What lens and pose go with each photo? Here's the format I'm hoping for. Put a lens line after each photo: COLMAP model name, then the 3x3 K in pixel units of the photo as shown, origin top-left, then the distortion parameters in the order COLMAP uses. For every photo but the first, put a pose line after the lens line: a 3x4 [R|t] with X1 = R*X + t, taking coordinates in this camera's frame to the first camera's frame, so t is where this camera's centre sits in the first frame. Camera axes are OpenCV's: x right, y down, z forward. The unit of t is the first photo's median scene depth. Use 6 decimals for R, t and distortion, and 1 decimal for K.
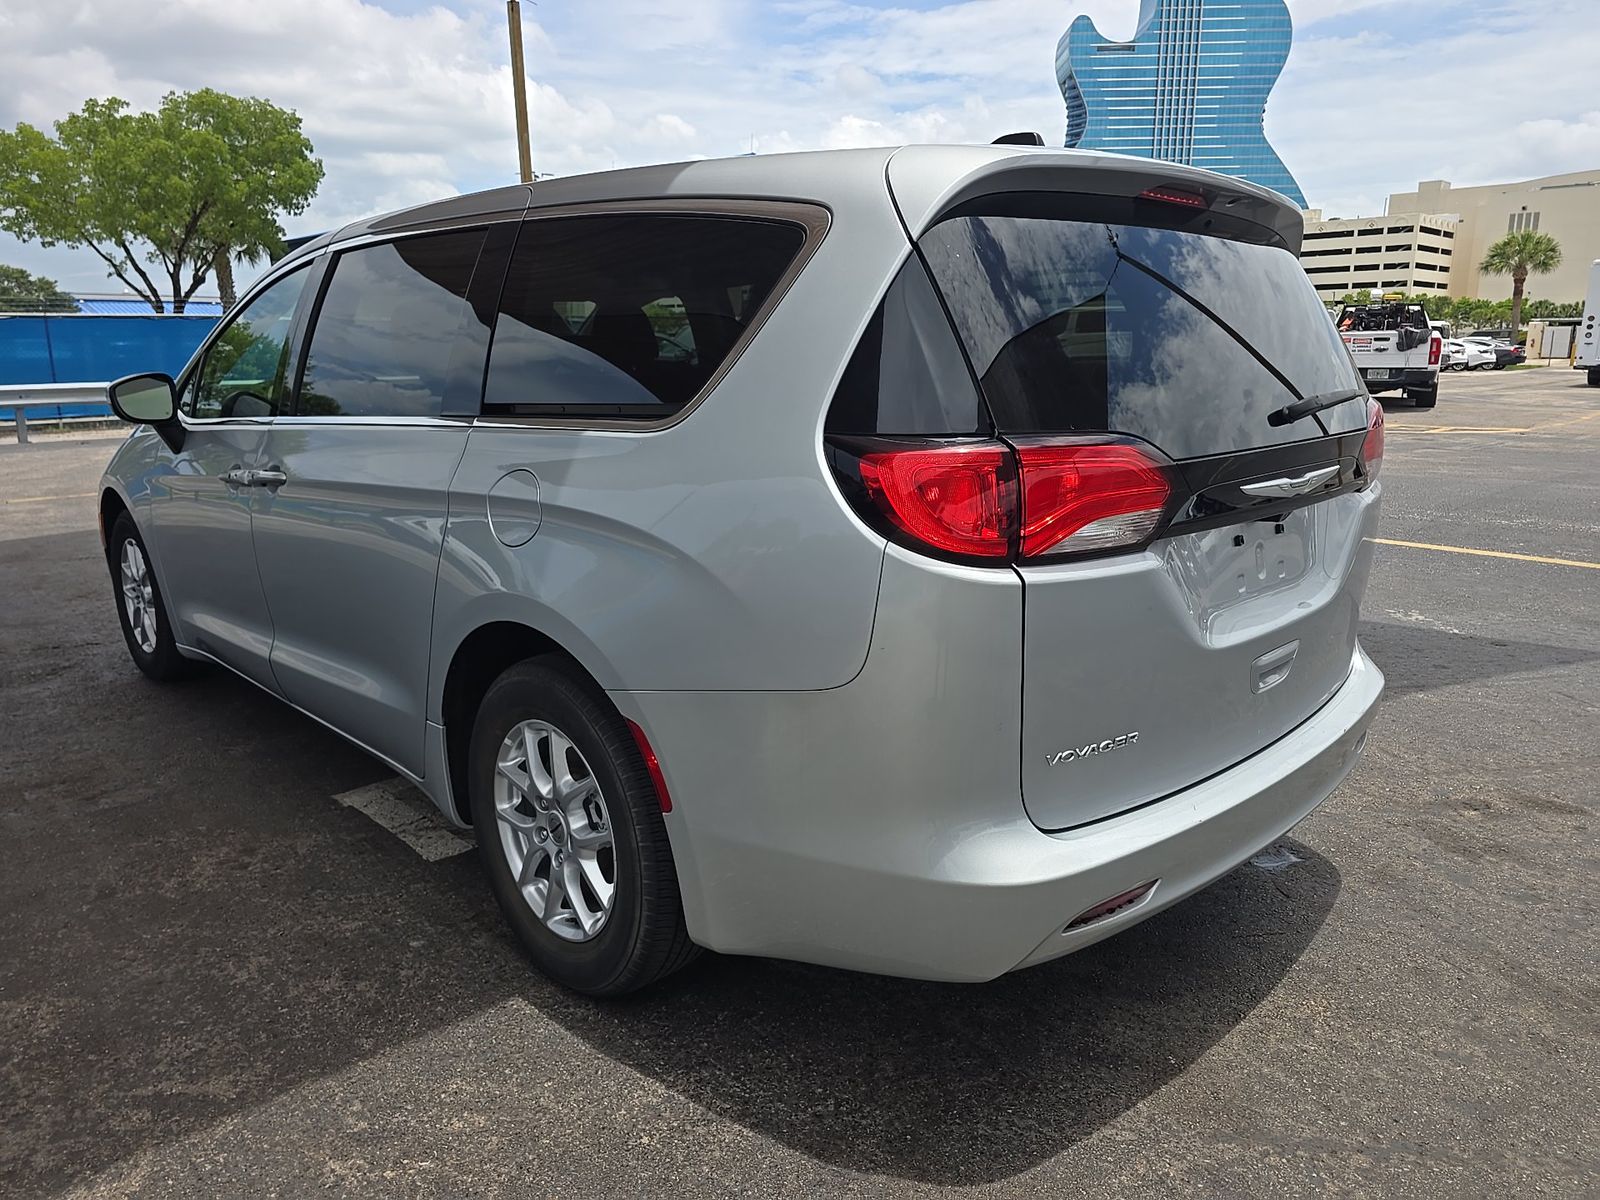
lens RADIAL K [[1078.8, 0, 800.9], [0, 1078.8, 606.7], [0, 0, 1]] dist [0.028043, -0.029761]
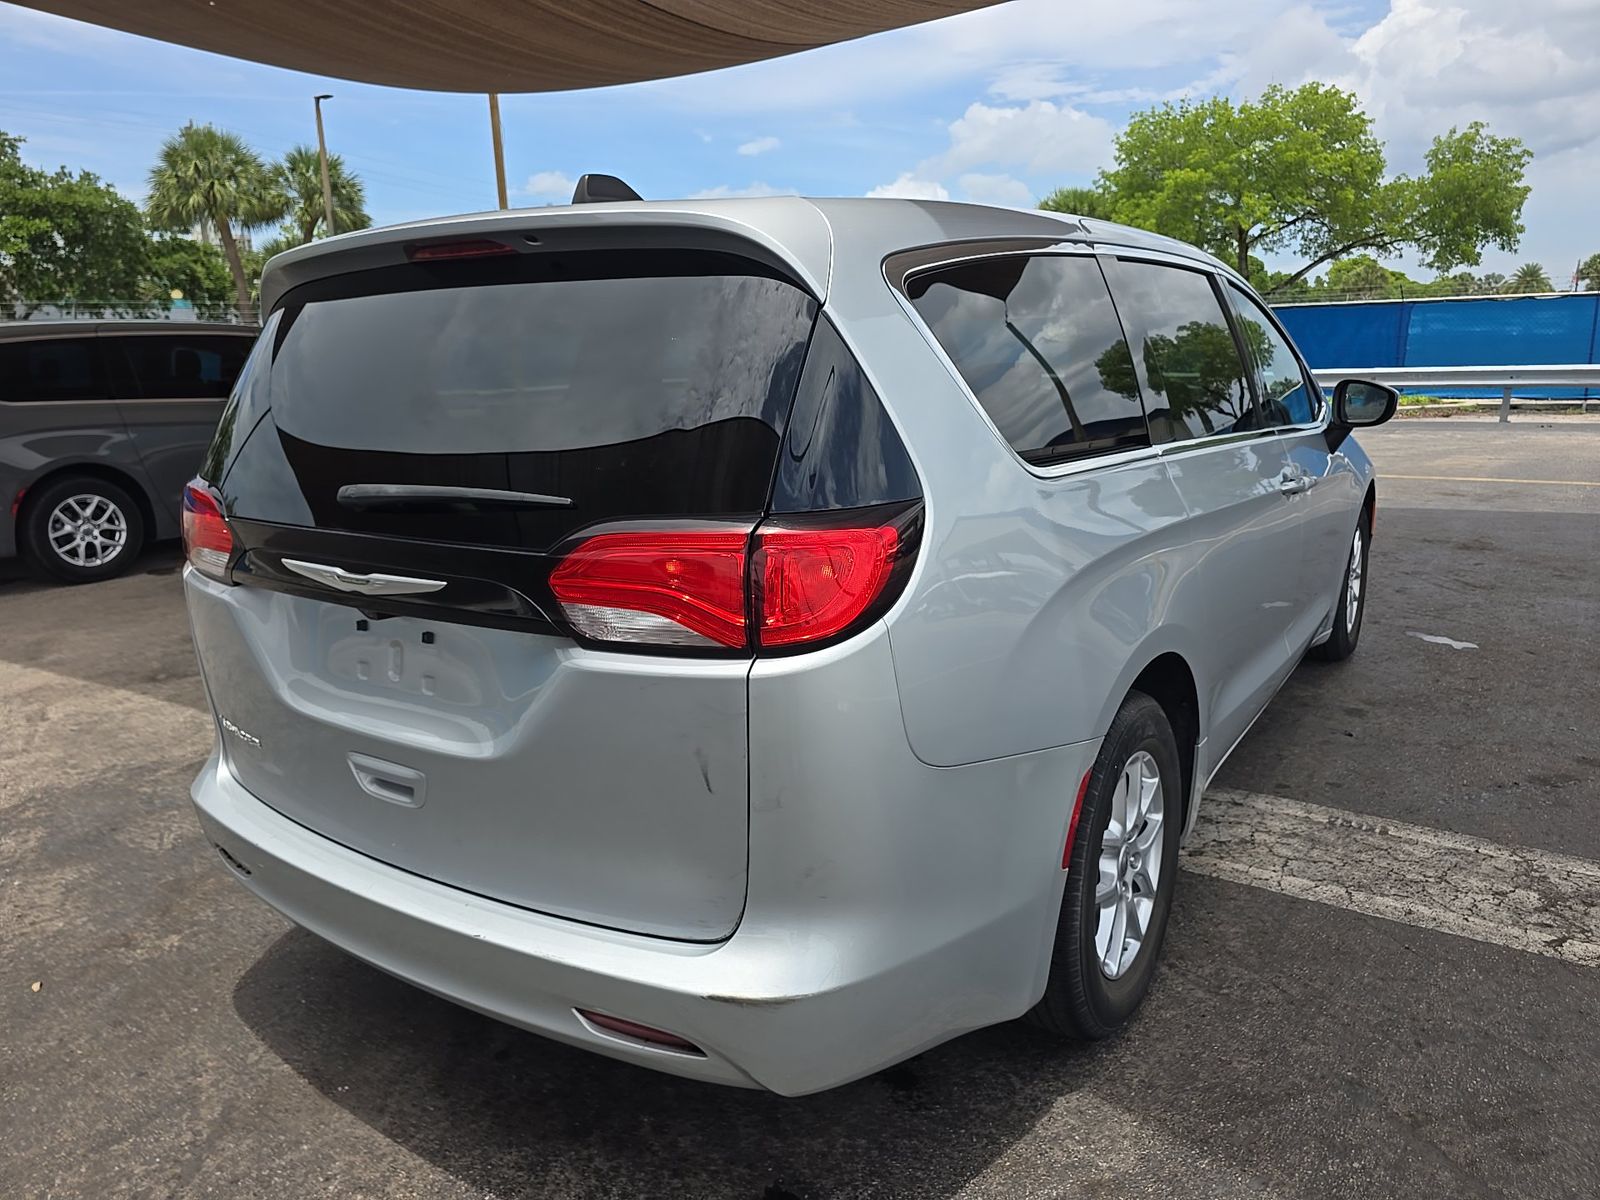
lens RADIAL K [[1078.8, 0, 803.0], [0, 1078.8, 603.8], [0, 0, 1]] dist [0.028043, -0.029761]
pose [[0.203967, 0.224958, -0.952781, 0.088057], [-0.201342, 0.962074, 0.184050, -0.021082], [0.958049, 0.154294, 0.241525, 0.072819]]
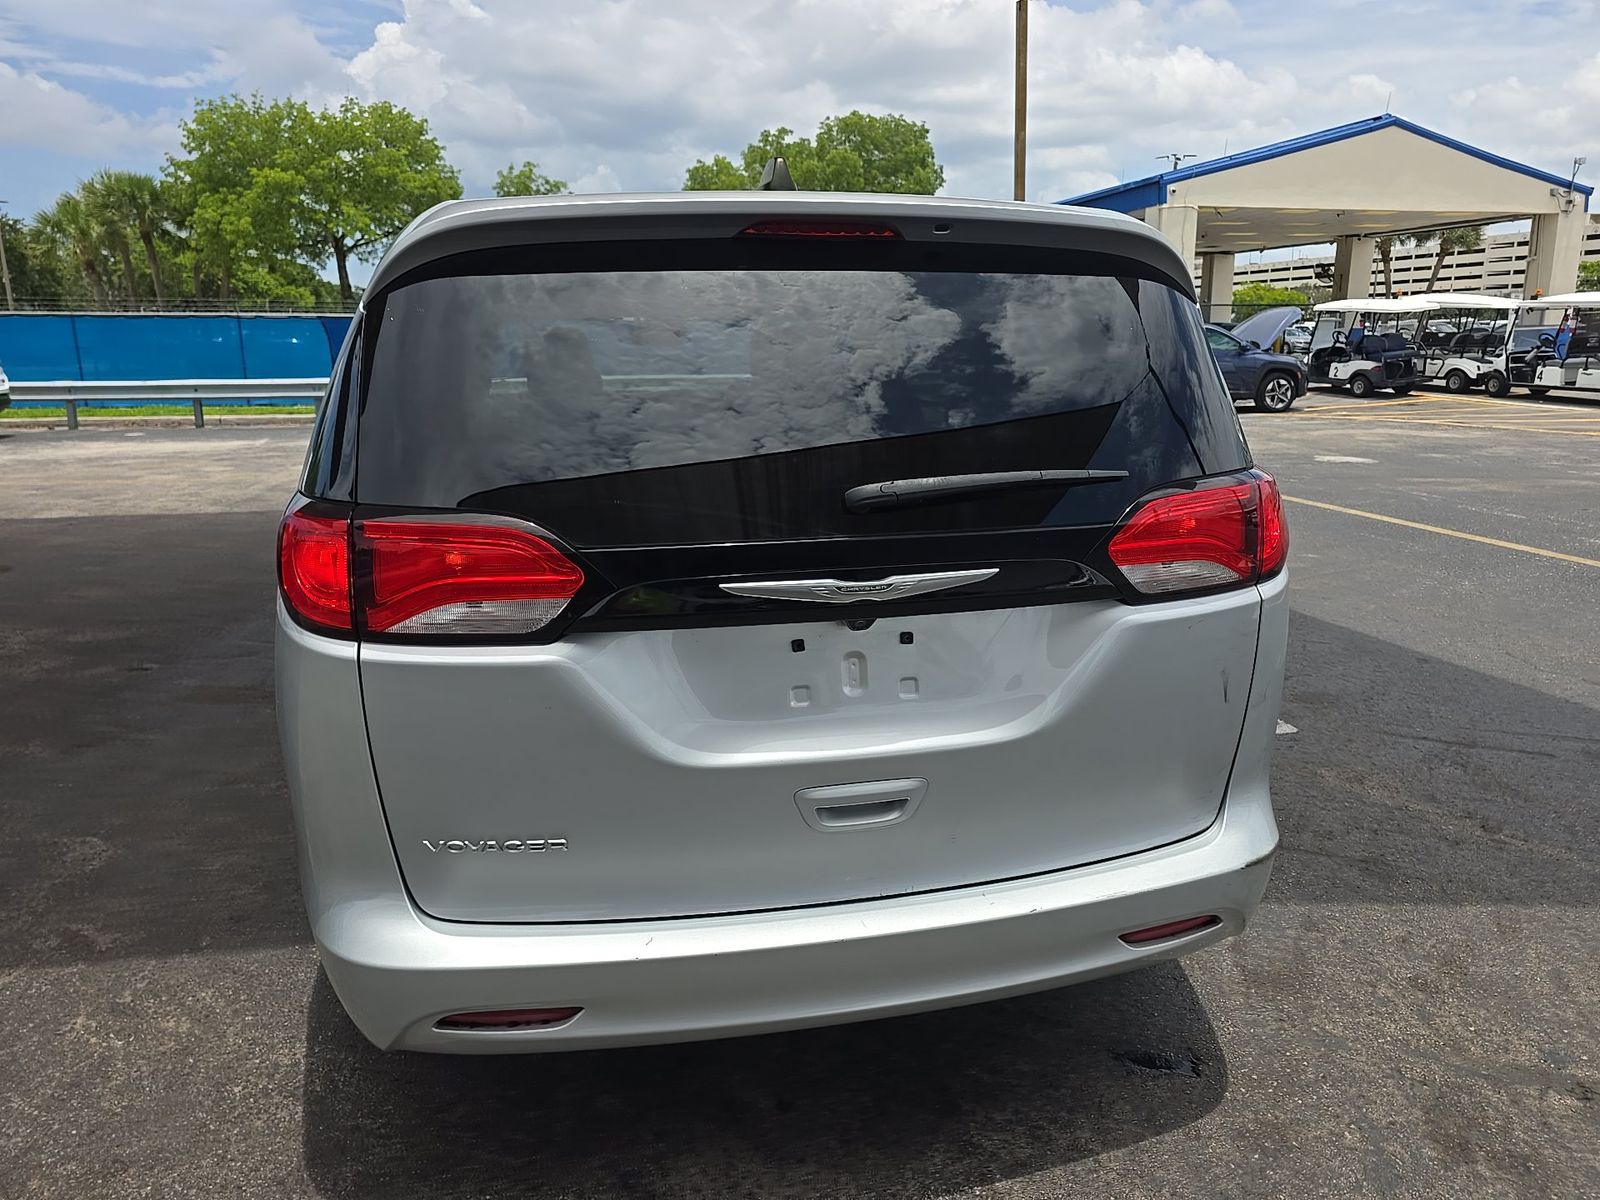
lens RADIAL K [[1078.8, 0, 796.2], [0, 1078.8, 599.5], [0, 0, 1]] dist [0.028043, -0.029761]
pose [[0.844918, 0.124311, -0.520250, 0.053382], [-0.121902, 0.991776, 0.039002, -0.008279], [0.520820, 0.030467, 0.853123, 0.018890]]
